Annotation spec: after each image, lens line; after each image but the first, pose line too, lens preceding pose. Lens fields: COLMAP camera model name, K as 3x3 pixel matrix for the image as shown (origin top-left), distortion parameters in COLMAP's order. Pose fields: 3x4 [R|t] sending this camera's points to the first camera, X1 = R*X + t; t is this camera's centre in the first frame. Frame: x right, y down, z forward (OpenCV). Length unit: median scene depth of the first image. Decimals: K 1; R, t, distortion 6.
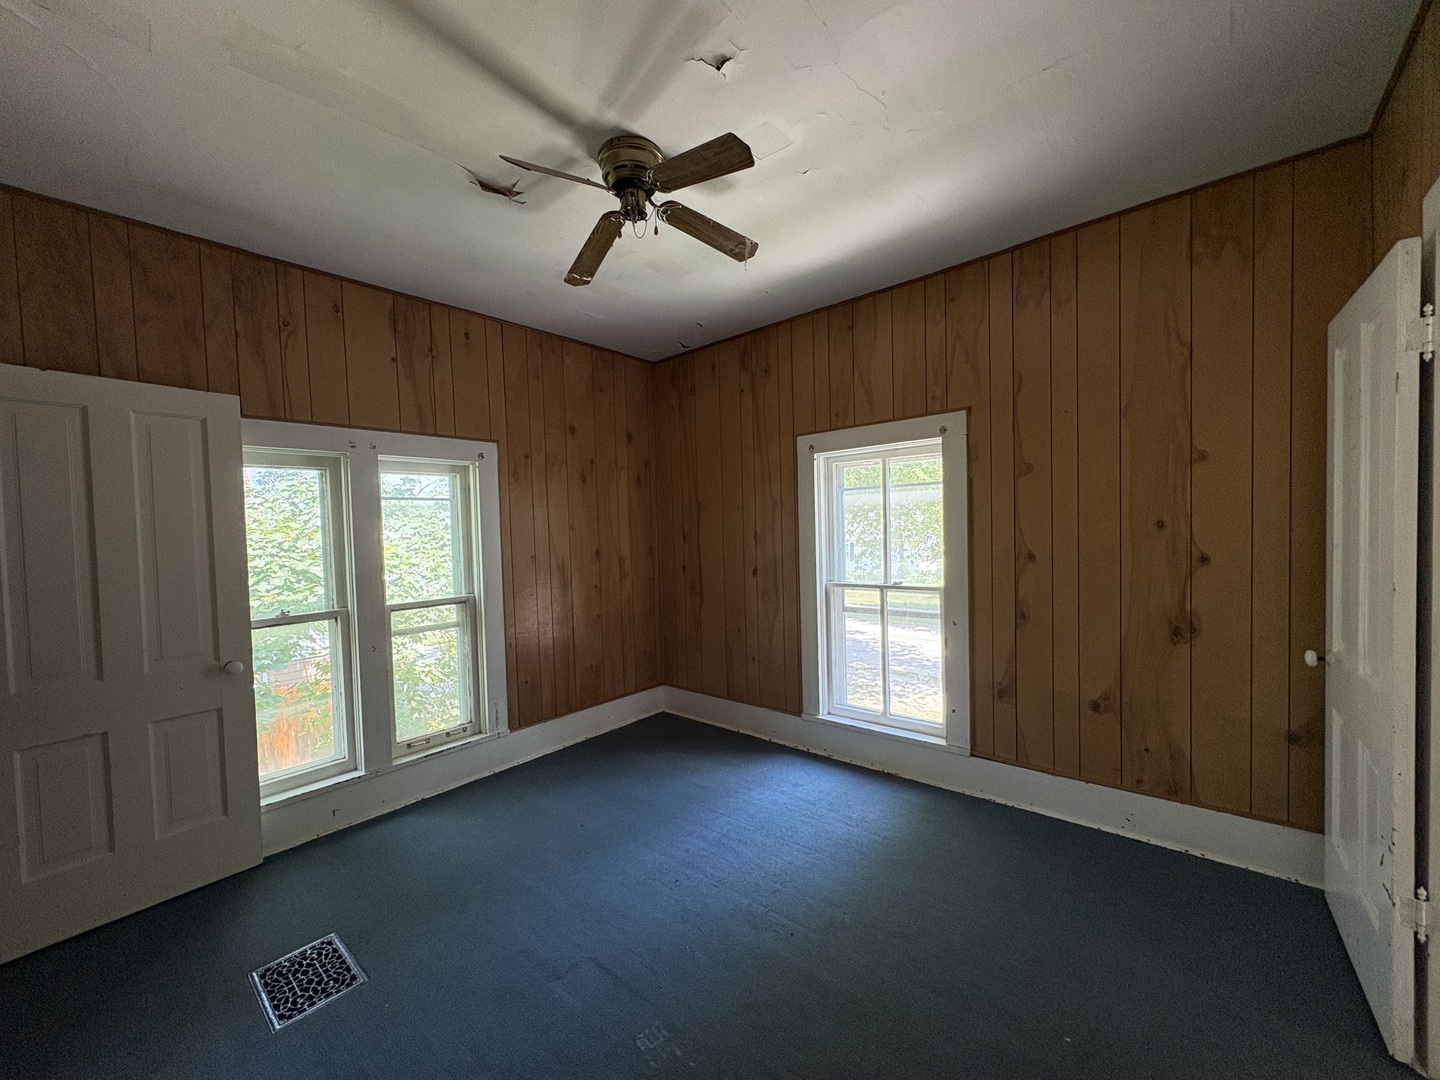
lens RADIAL K [[575.7, 0, 718.3], [0, 575.7, 537.9], [0, 0, 1]] dist [-0.000131, 0.000276]
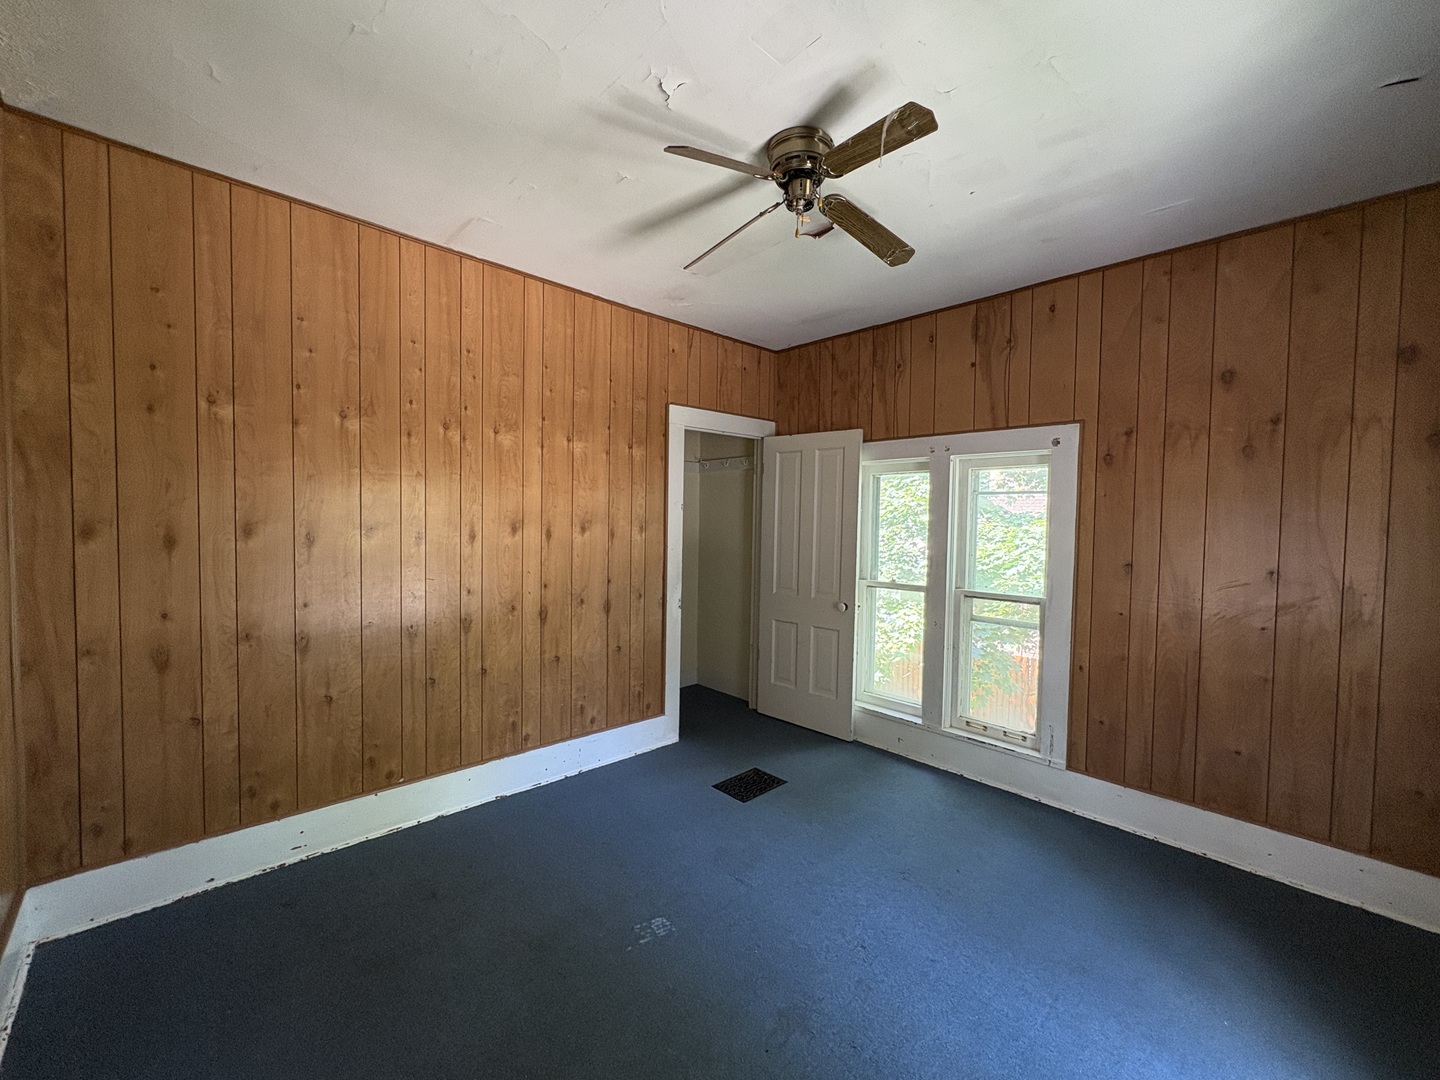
lens RADIAL K [[575.7, 0, 721.3], [0, 575.7, 539.6], [0, 0, 1]] dist [-0.000131, 0.000276]
pose [[-0.093991, 0.060522, -0.993732, 0.544829], [-0.037680, 0.997219, 0.064298, -0.033264], [0.994860, 0.043487, -0.091450, 0.612704]]
